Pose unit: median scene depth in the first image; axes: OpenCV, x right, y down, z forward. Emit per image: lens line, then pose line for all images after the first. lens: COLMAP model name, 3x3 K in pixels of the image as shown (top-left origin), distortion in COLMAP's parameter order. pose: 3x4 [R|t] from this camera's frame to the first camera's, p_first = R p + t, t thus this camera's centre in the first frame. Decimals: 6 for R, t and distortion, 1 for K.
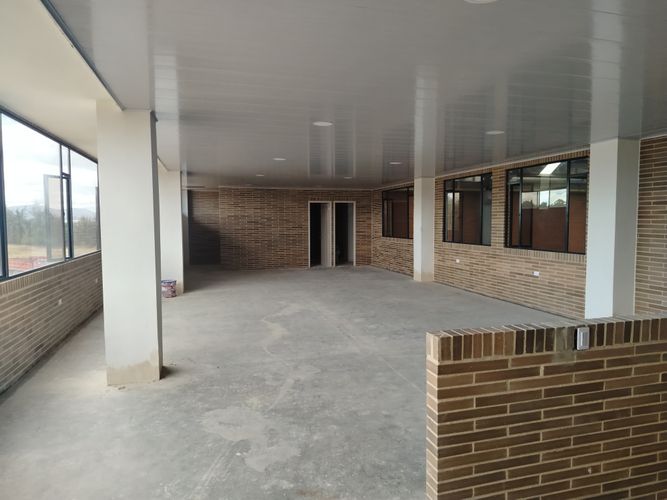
lens RADIAL K [[449.7, 0, 334.4], [0, 449.7, 249.1], [0, 0, 1]] dist [0.000417, -0.005901]
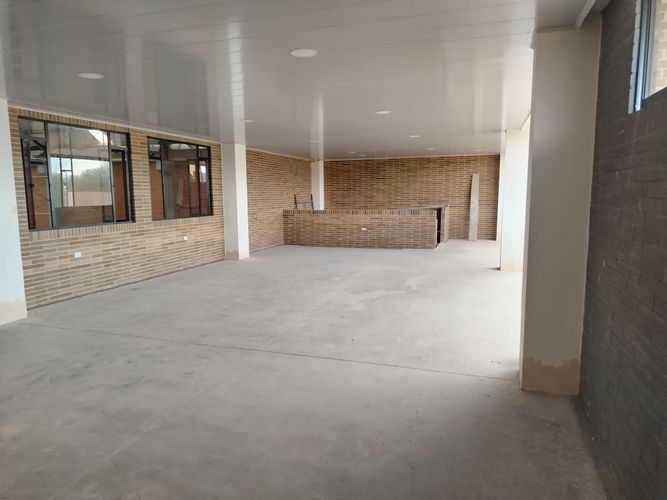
lens RADIAL K [[449.7, 0, 329.0], [0, 449.7, 252.7], [0, 0, 1]] dist [0.000417, -0.005901]
pose [[-0.814885, -0.062814, 0.576208, -0.460474], [0.052657, 0.981977, 0.181516, -0.088219], [-0.577225, 0.178256, -0.796891, 1.539972]]
